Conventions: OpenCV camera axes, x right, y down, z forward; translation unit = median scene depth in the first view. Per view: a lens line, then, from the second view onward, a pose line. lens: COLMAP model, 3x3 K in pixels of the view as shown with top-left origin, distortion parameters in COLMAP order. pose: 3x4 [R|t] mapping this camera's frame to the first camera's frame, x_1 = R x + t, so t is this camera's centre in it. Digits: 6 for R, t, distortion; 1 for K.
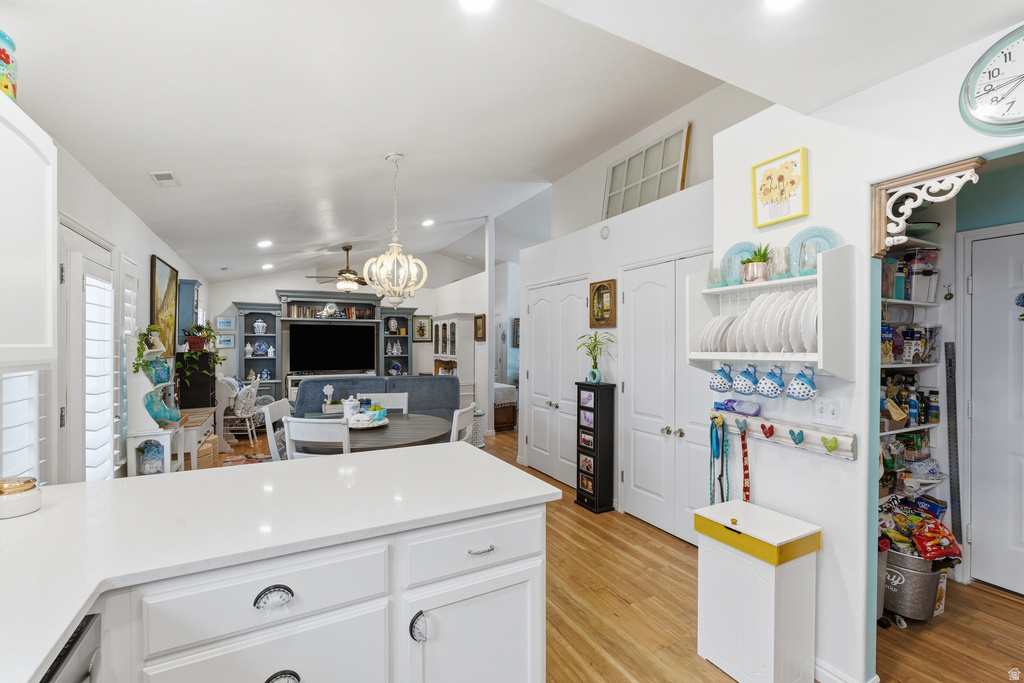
lens RADIAL K [[456.4, 0, 516.0], [0, 456.4, 343.9], [0, 0, 1]] dist [0.001518, 0.000055]
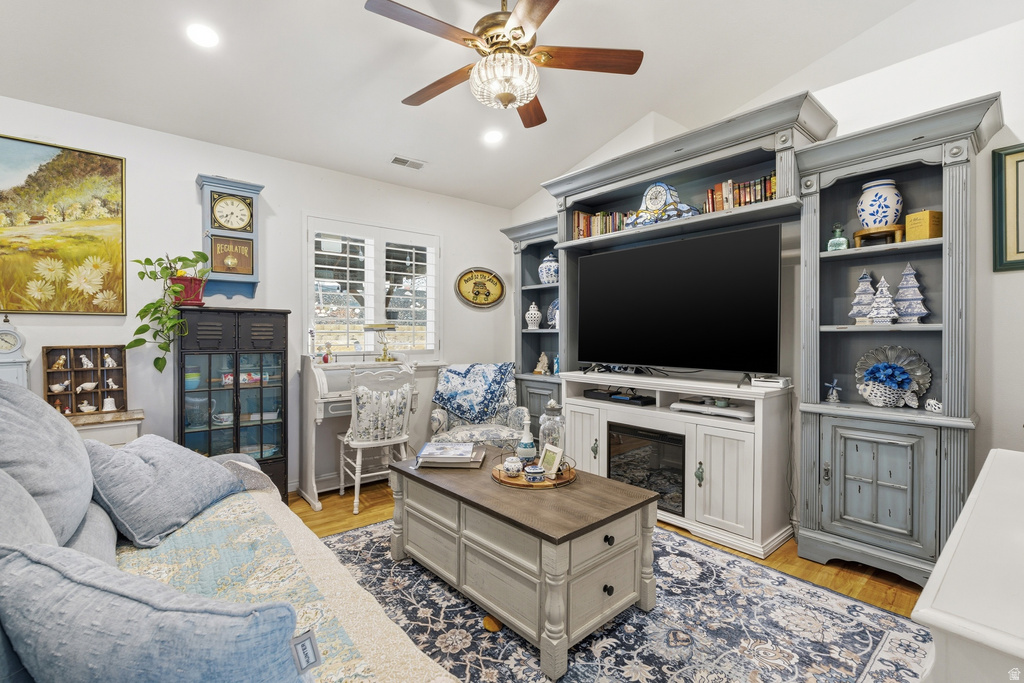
lens RADIAL K [[455.6, 0, 513.4], [0, 455.6, 339.6], [0, 0, 1]] dist [0.001947, 0.000154]
pose [[0.215229, 0.009979, -0.976513, -0.071546], [-0.004465, 0.999947, 0.009234, 0.034659], [0.976553, 0.002372, 0.215262, 0.847989]]
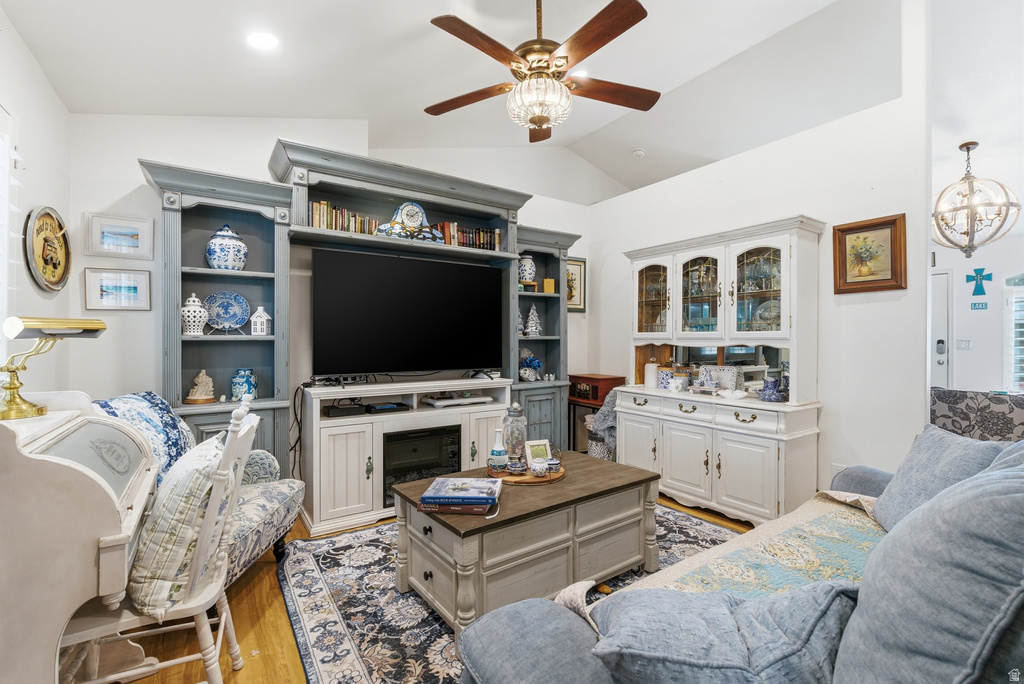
lens RADIAL K [[455.6, 0, 513.4], [0, 455.6, 340.1], [0, 0, 1]] dist [0.001947, 0.000154]
pose [[0.994669, 0.001526, 0.103112, -0.375475], [-0.001761, 0.999996, 0.002189, 0.030279], [-0.103108, -0.002359, 0.994667, 0.623039]]
